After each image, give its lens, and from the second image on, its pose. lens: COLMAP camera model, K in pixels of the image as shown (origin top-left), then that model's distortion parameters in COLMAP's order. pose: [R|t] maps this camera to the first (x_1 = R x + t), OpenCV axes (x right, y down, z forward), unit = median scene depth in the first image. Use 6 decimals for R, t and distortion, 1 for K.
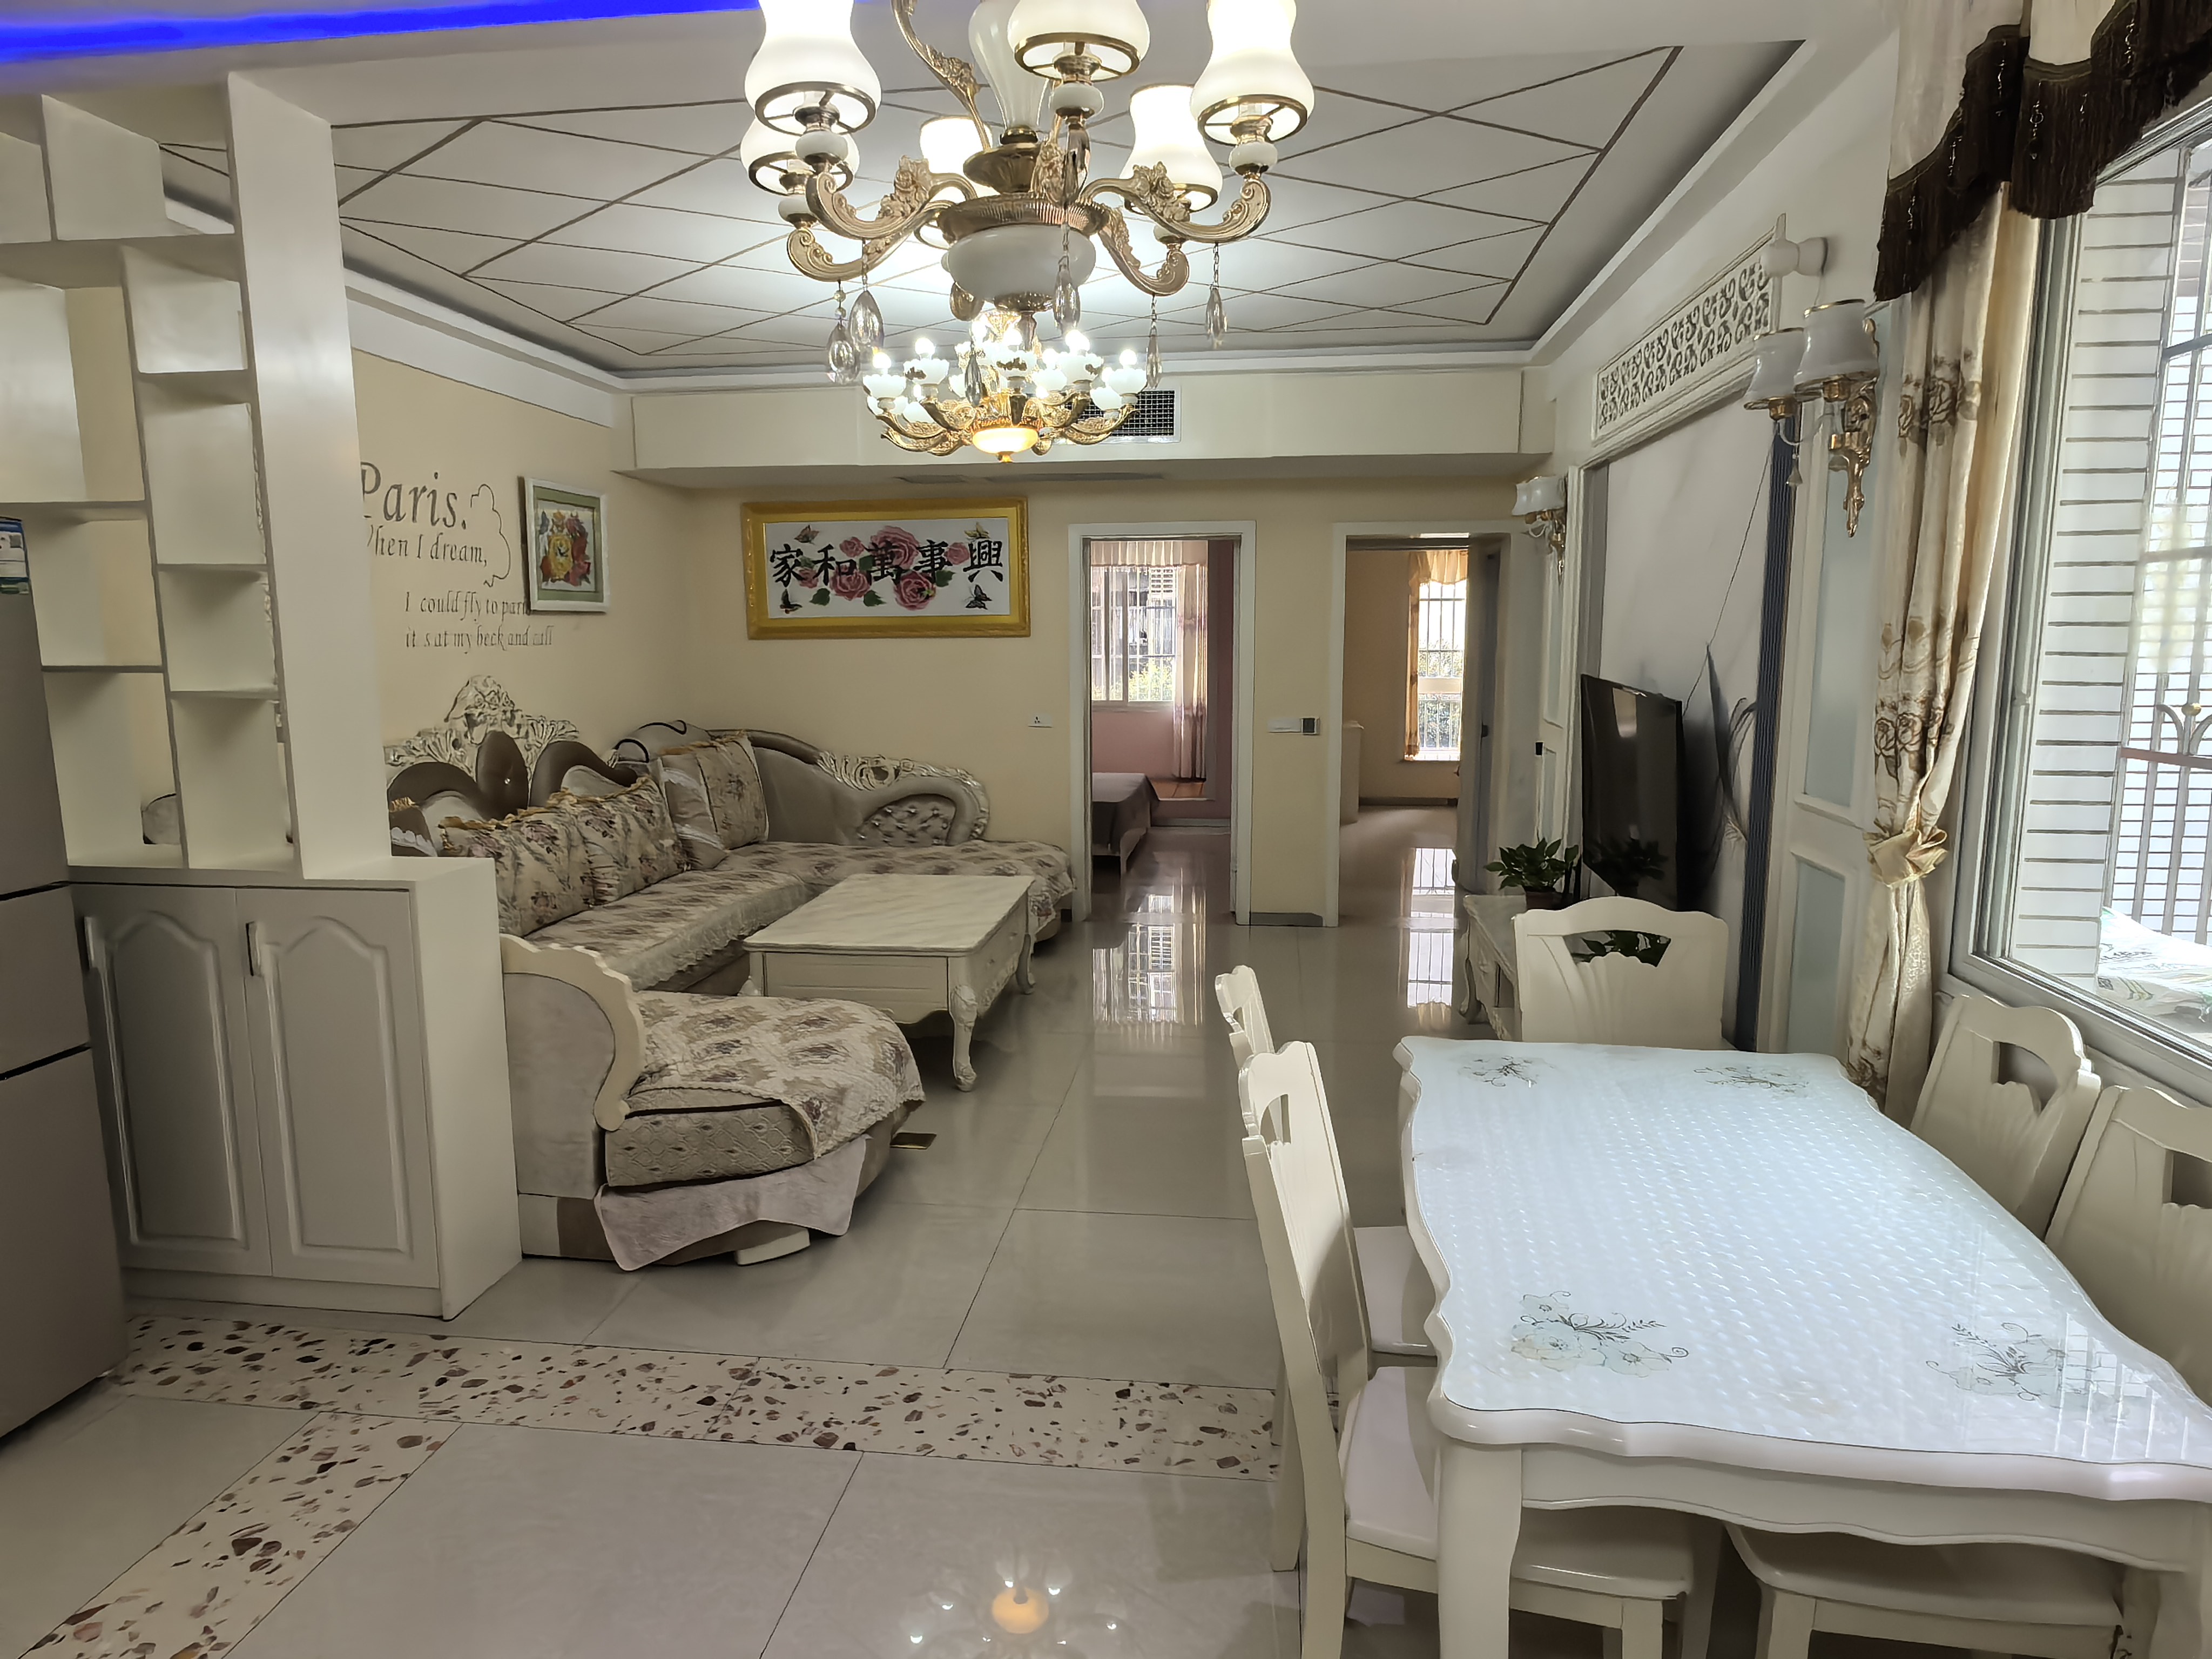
lens RADIAL K [[1381.9, 0, 1088.7], [0, 1381.9, 842.7], [0, 0, 1]] dist [0.006205, 0.000954]
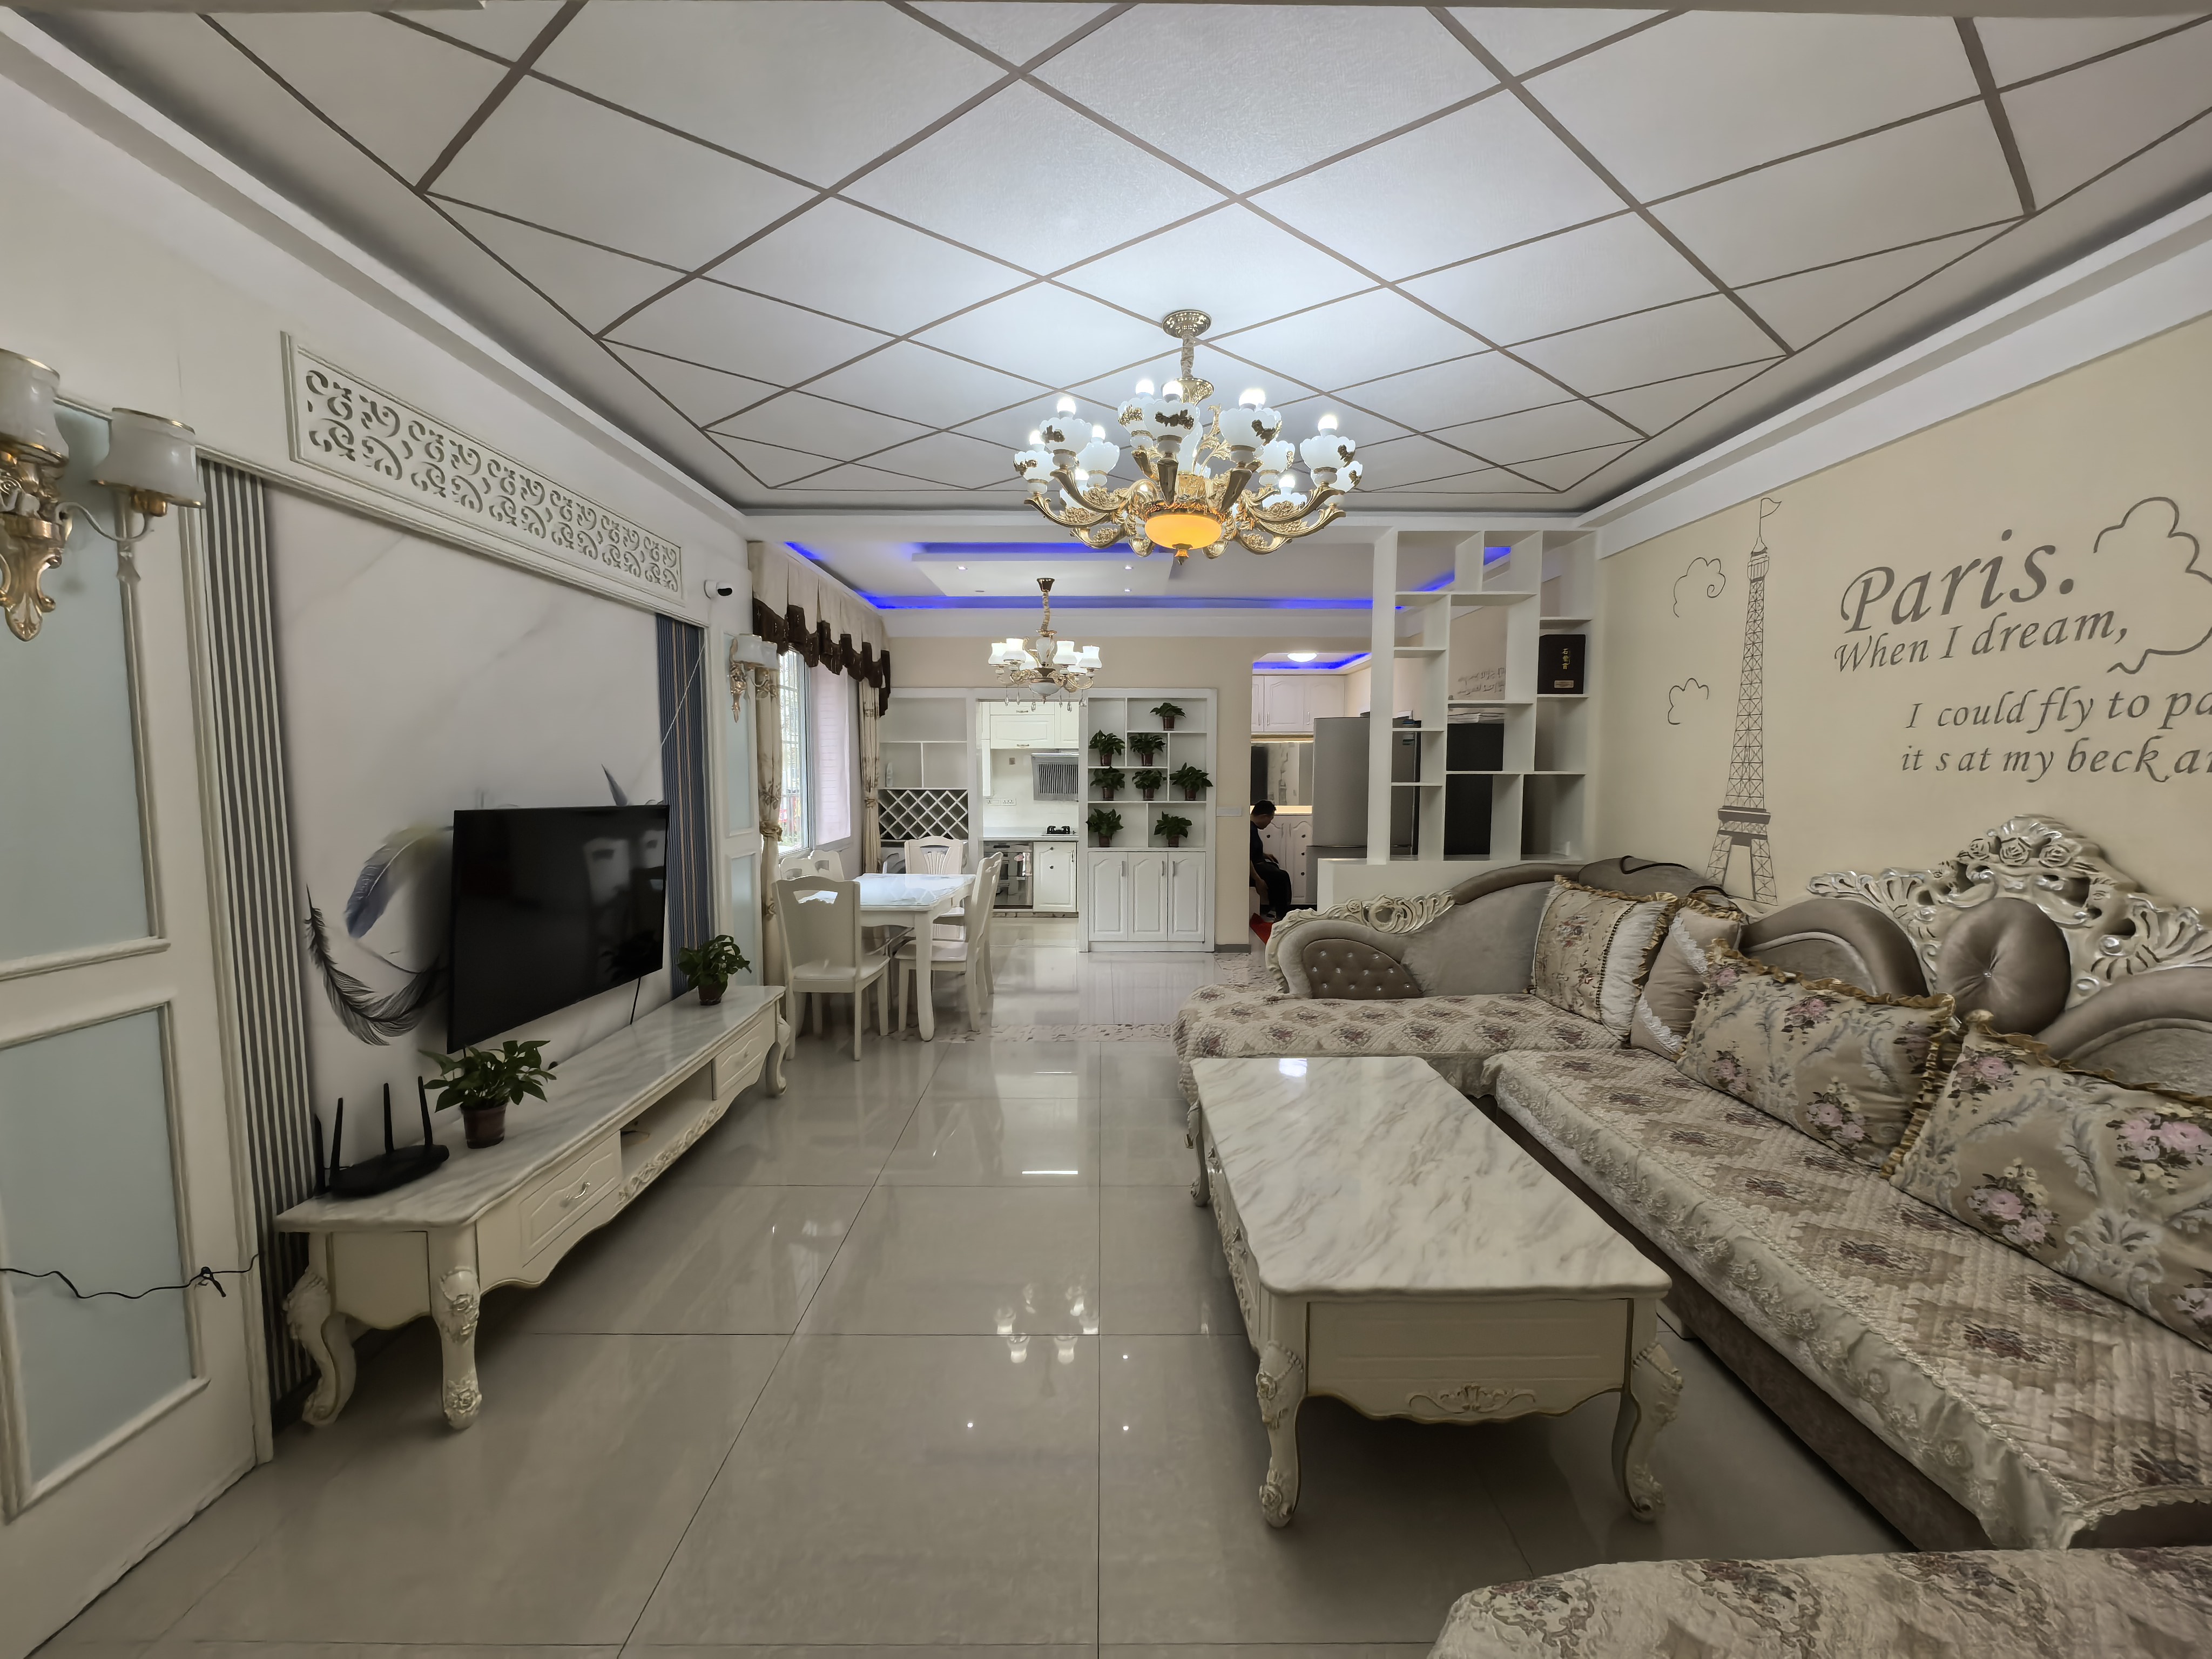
lens RADIAL K [[877.9, 0, 1101.8], [0, 877.9, 830.2], [0, 0, 1]] dist [0.000702, 0.000164]
pose [[-0.991372, 0.014483, -0.130280, 0.058811], [-0.015445, 0.974047, 0.225817, -0.218441], [0.130169, 0.225880, -0.965419, 1.459828]]
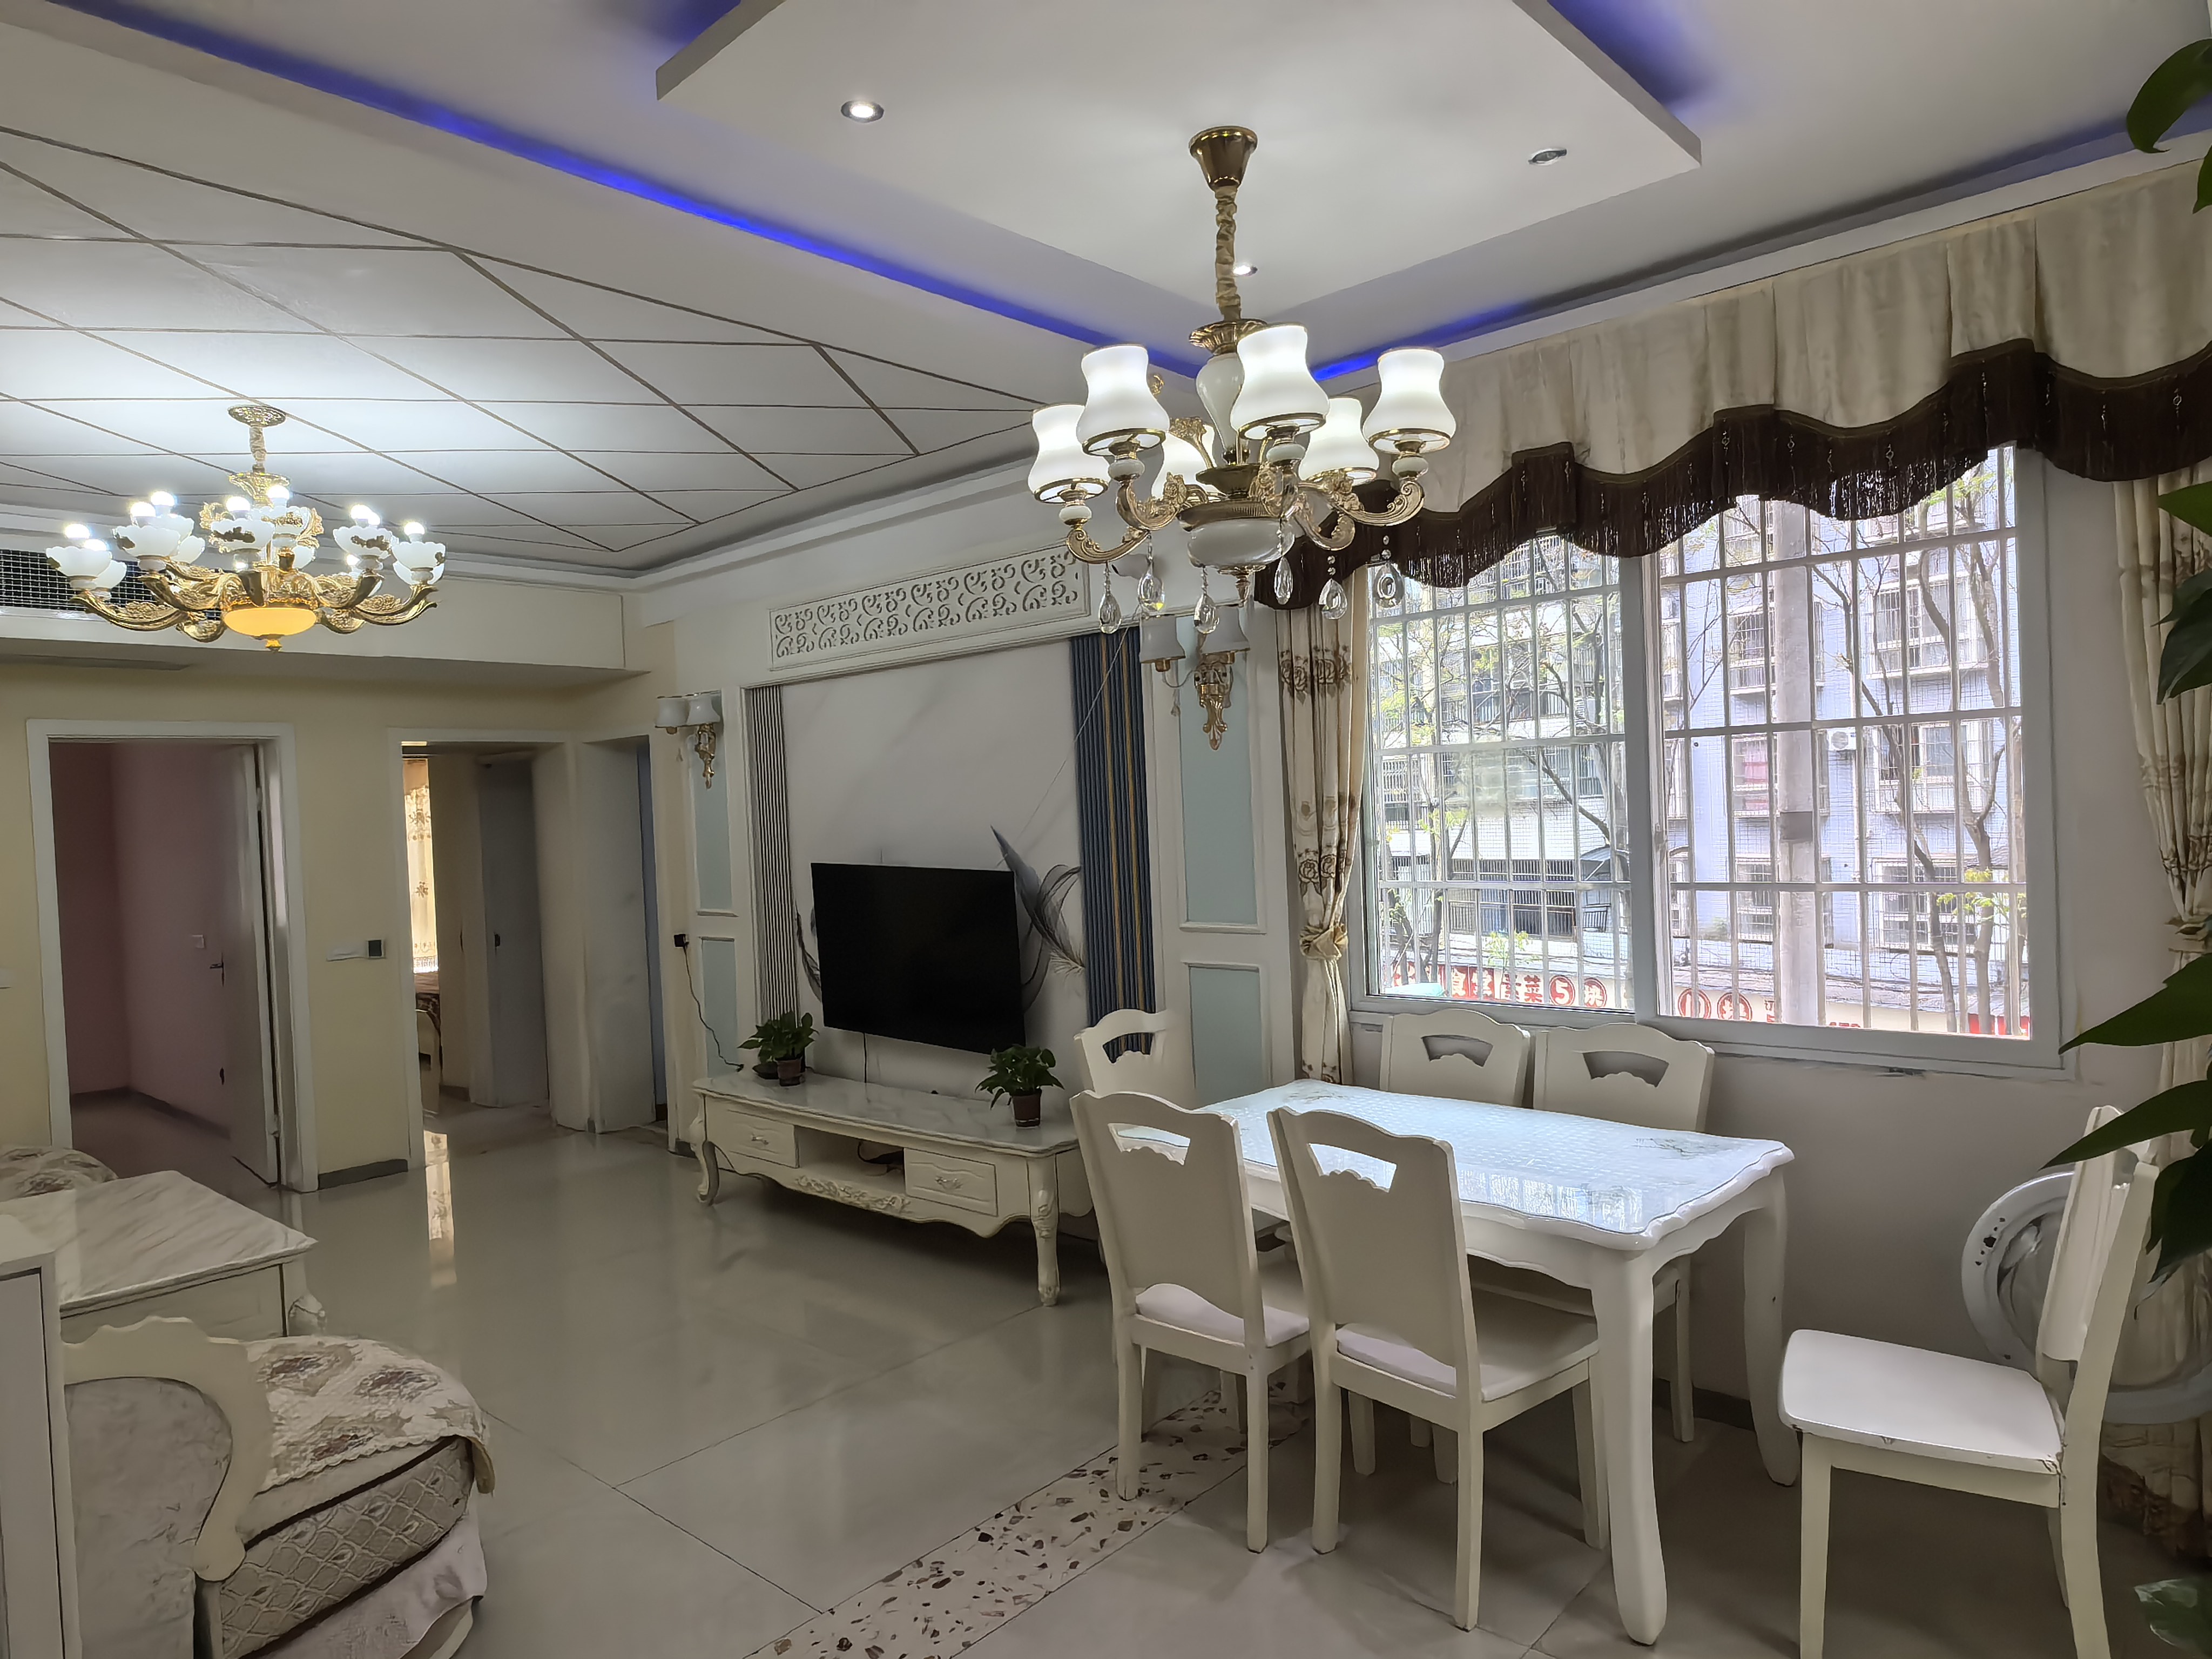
lens RADIAL K [[1381.9, 0, 1097.3], [0, 1381.9, 833.7], [0, 0, 1]] dist [0.006205, 0.000954]
pose [[0.570089, -0.036129, 0.820788, -0.435375], [0.166233, 0.983442, -0.072171, -0.021247], [-0.804590, 0.177586, 0.566655, 0.135948]]
